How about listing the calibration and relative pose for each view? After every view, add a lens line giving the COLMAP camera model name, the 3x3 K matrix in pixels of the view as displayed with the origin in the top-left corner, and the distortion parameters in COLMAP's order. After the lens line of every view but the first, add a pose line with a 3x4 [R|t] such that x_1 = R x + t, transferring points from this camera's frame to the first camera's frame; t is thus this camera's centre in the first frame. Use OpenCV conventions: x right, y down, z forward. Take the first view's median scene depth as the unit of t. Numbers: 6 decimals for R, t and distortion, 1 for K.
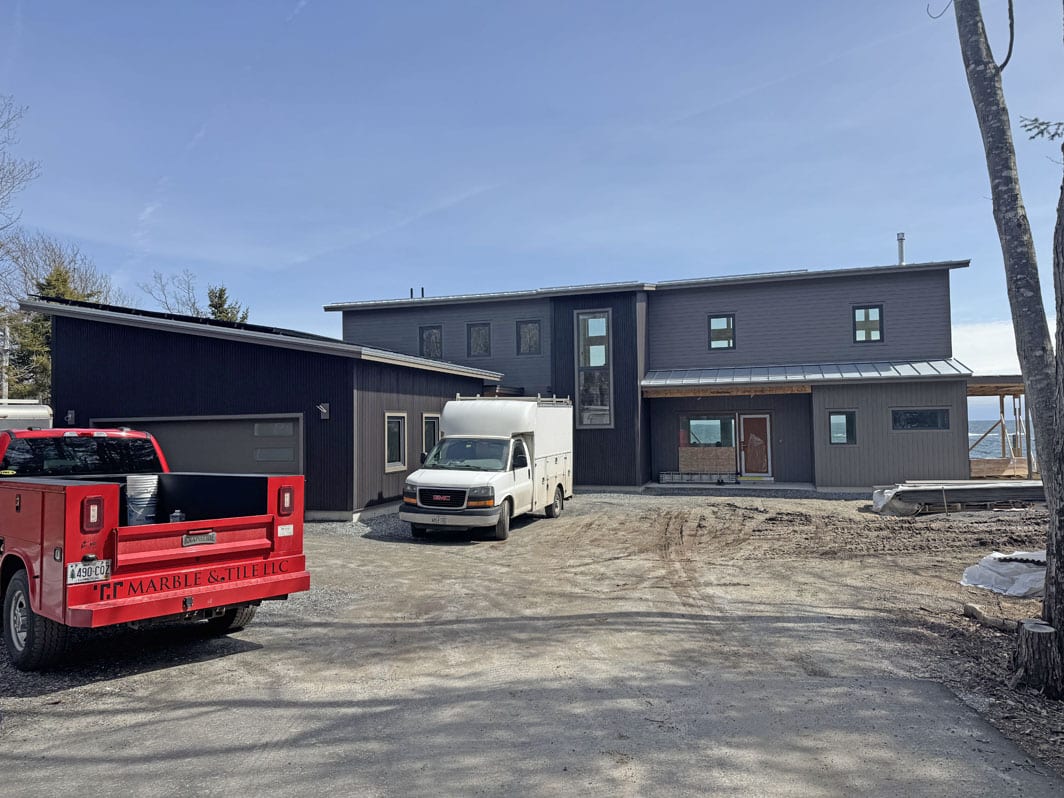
lens RADIAL K [[745.9, 0, 532.0], [0, 745.9, 399.0], [0, 0, 1]] dist [0.058513, -0.047779]
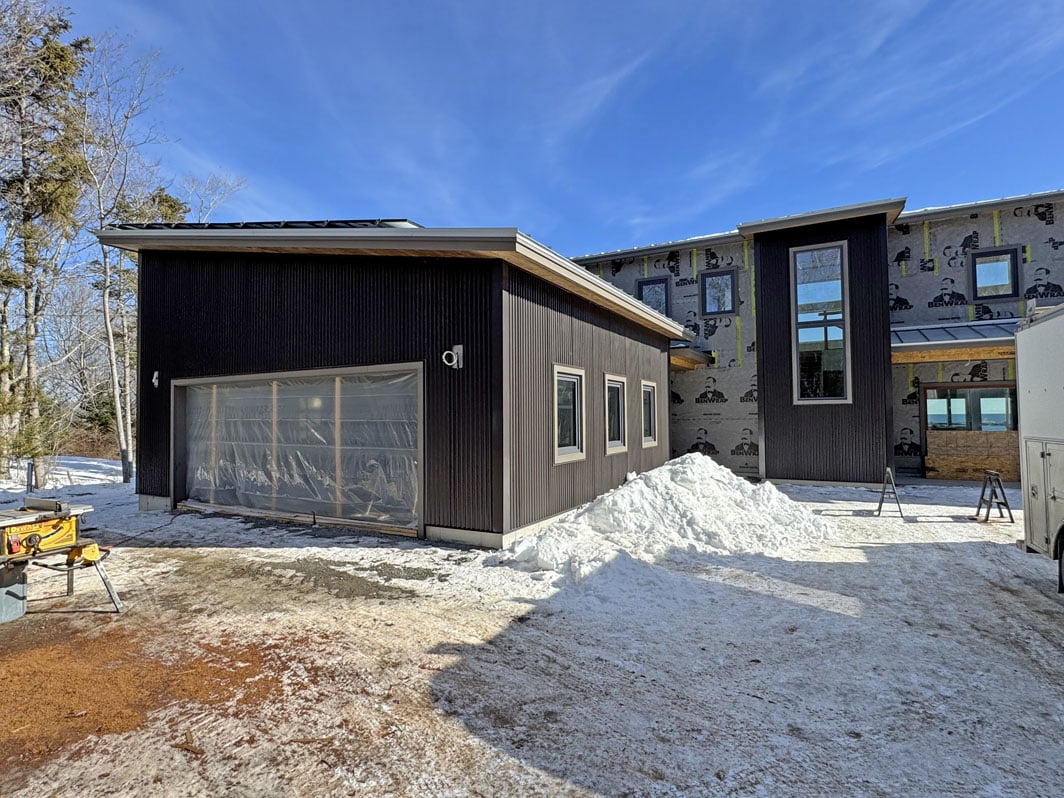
lens RADIAL K [[566.8, 0, 532.0], [0, 566.8, 399.0], [0, 0, 1]] dist [0.000728, -0.000069]
pose [[0.981363, 0.002204, -0.192153, -0.120116], [-0.000554, 0.999963, 0.008641, 0.039631], [0.192165, -0.008373, 0.981327, 0.516688]]
